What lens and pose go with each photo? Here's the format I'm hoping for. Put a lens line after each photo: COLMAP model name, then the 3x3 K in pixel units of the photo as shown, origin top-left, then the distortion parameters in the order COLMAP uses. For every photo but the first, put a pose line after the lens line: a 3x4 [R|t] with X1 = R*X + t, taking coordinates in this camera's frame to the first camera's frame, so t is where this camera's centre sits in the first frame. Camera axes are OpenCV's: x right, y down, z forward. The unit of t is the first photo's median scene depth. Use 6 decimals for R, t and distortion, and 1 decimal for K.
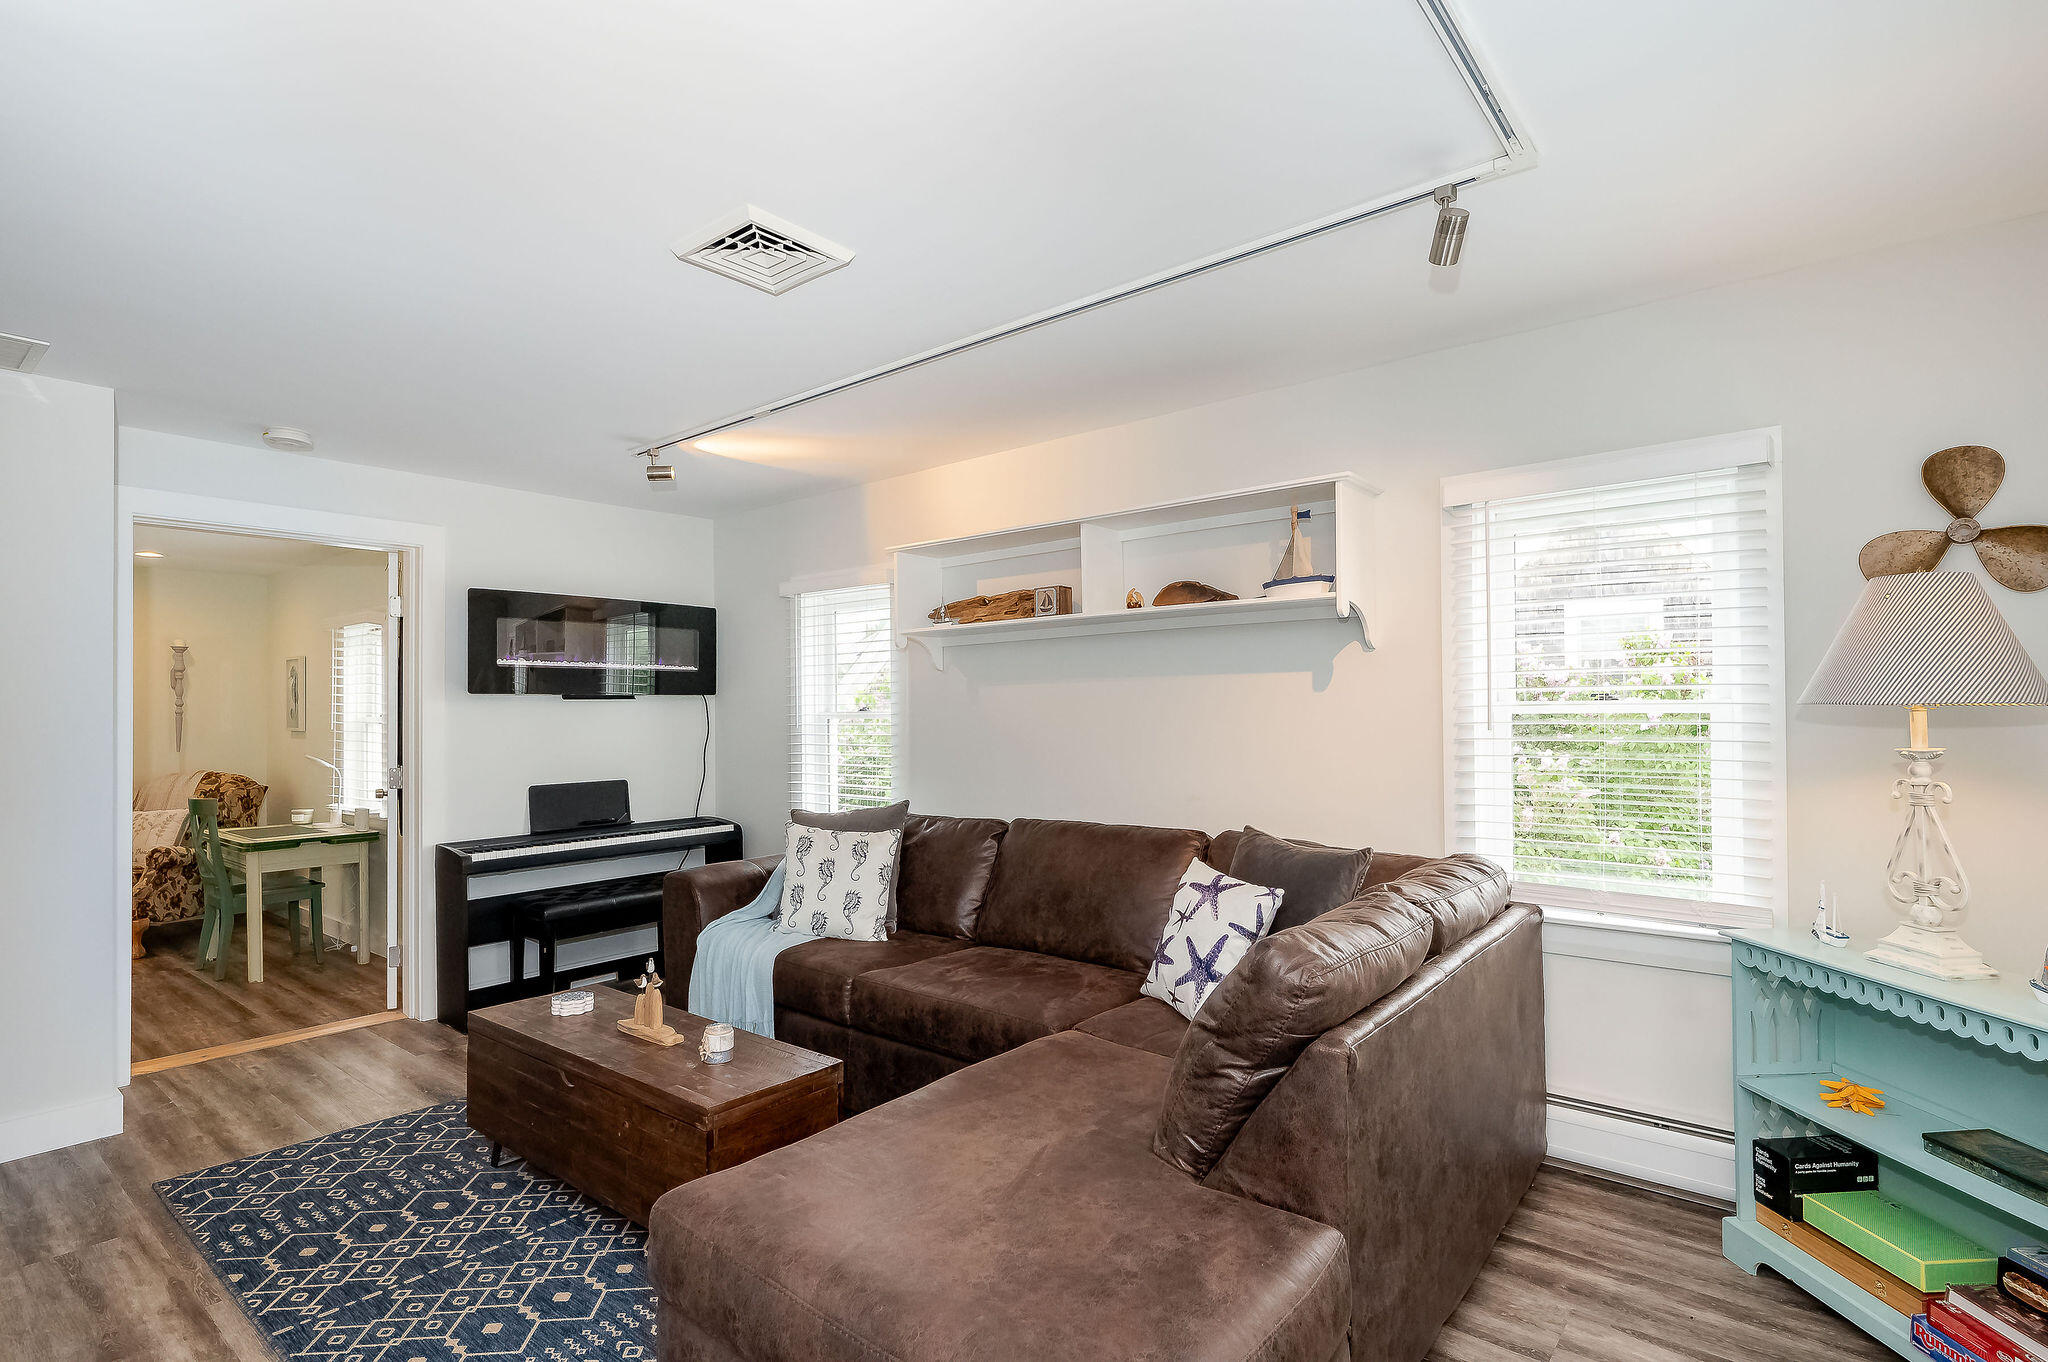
lens RADIAL K [[983.2, 0, 1043.5], [0, 983.2, 698.9], [0, 0, 1]] dist [-0.000537, 0.000361]
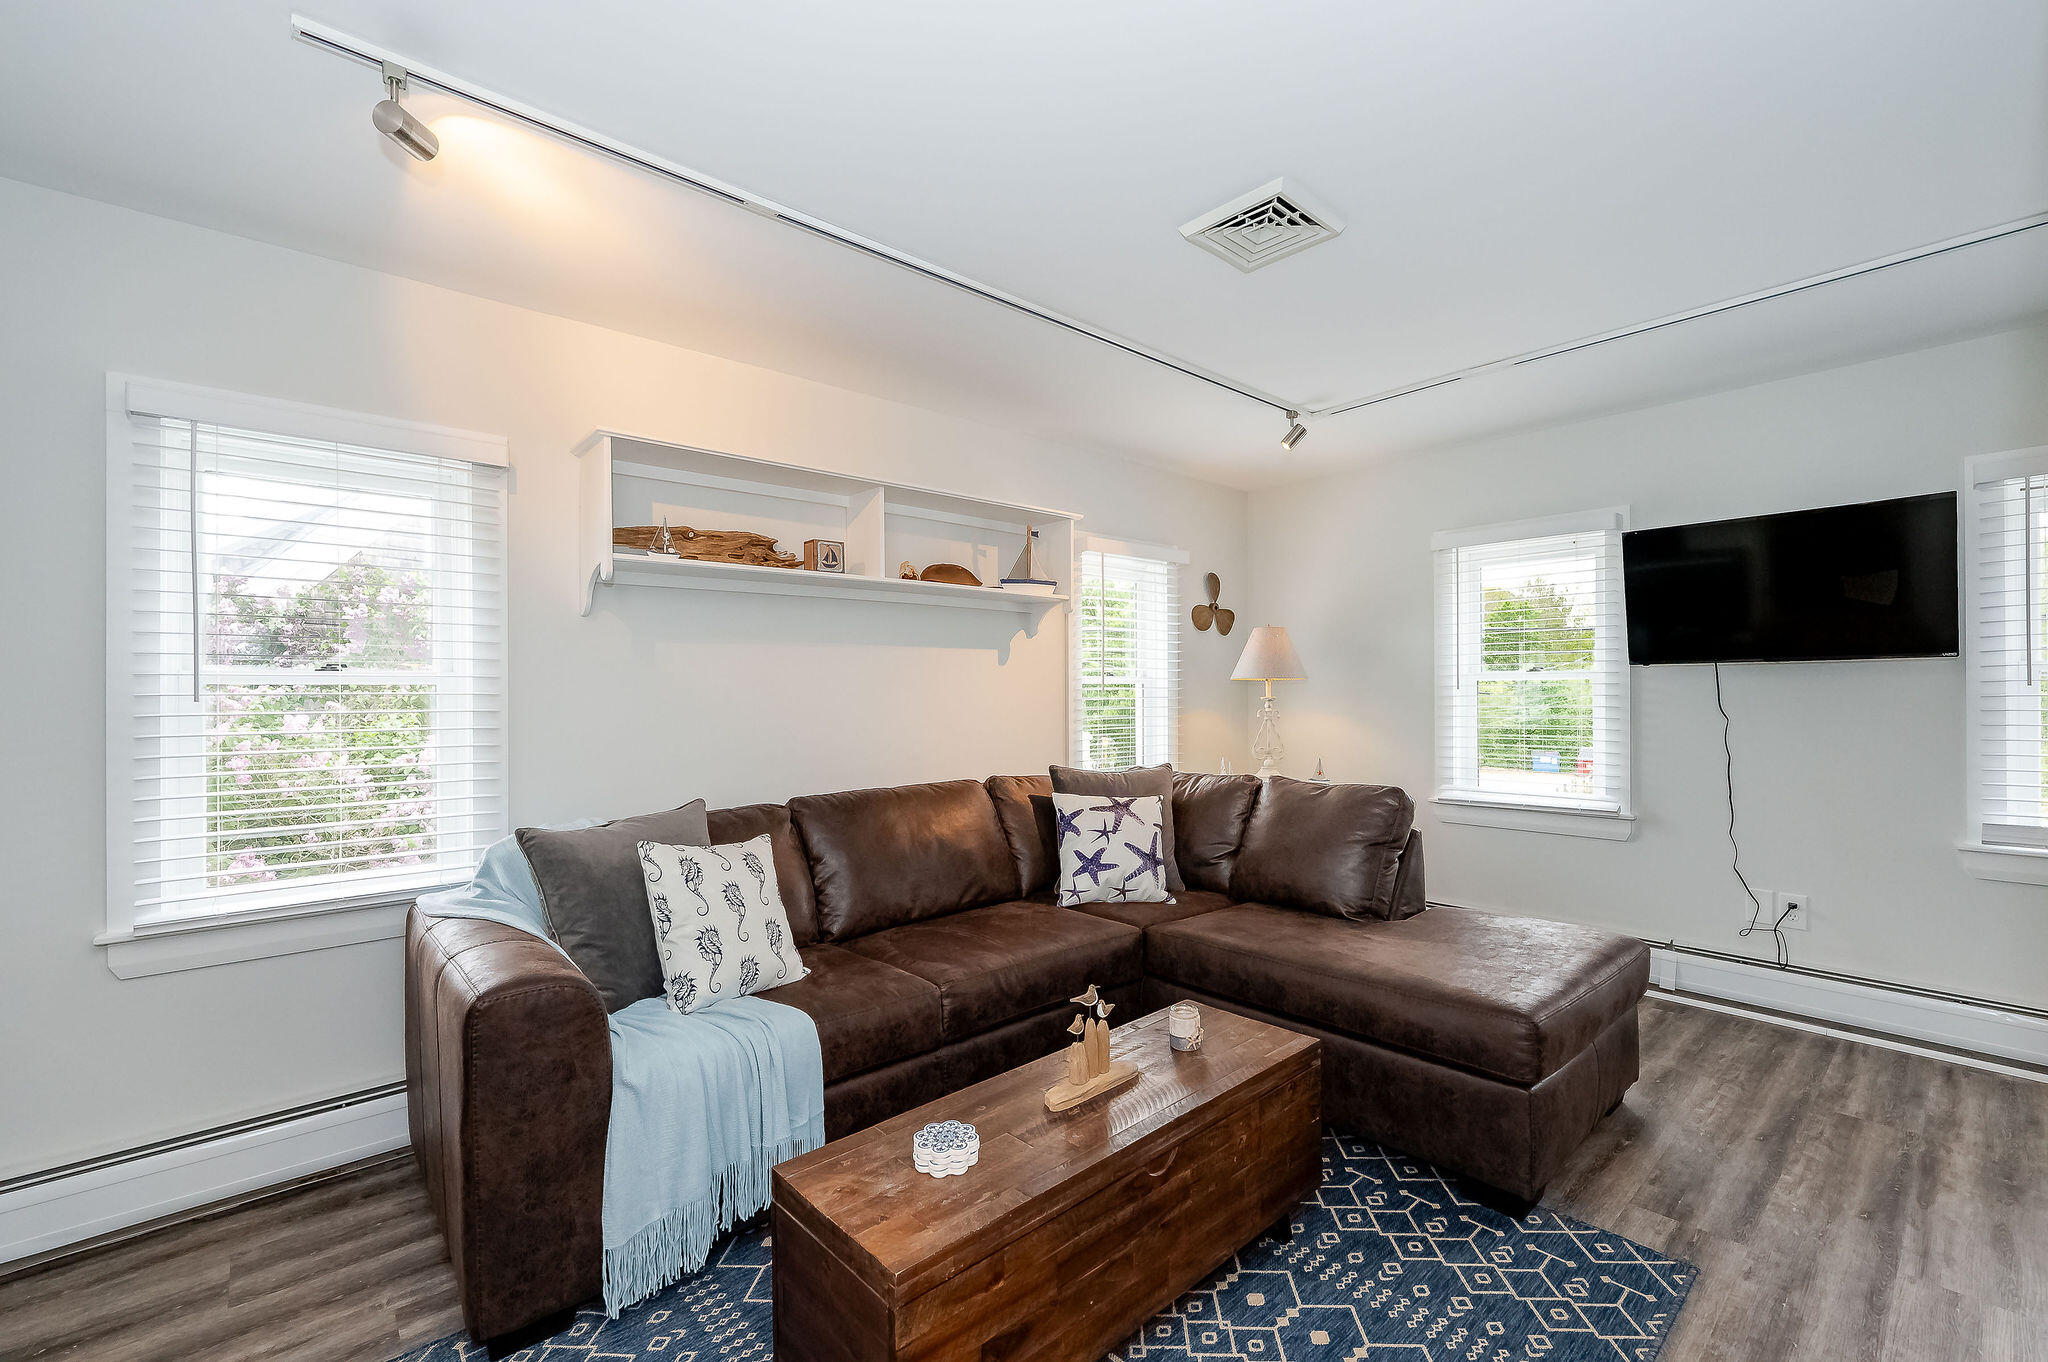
lens RADIAL K [[892.9, 0, 1031.8], [0, 892.9, 685.8], [0, 0, 1]] dist [0.000640, 0.000215]
pose [[0.156236, 0.015522, 0.987598, -1.022894], [-0.006761, 0.999870, -0.014645, 0.042186], [-0.987697, -0.004389, 0.156321, 0.883625]]
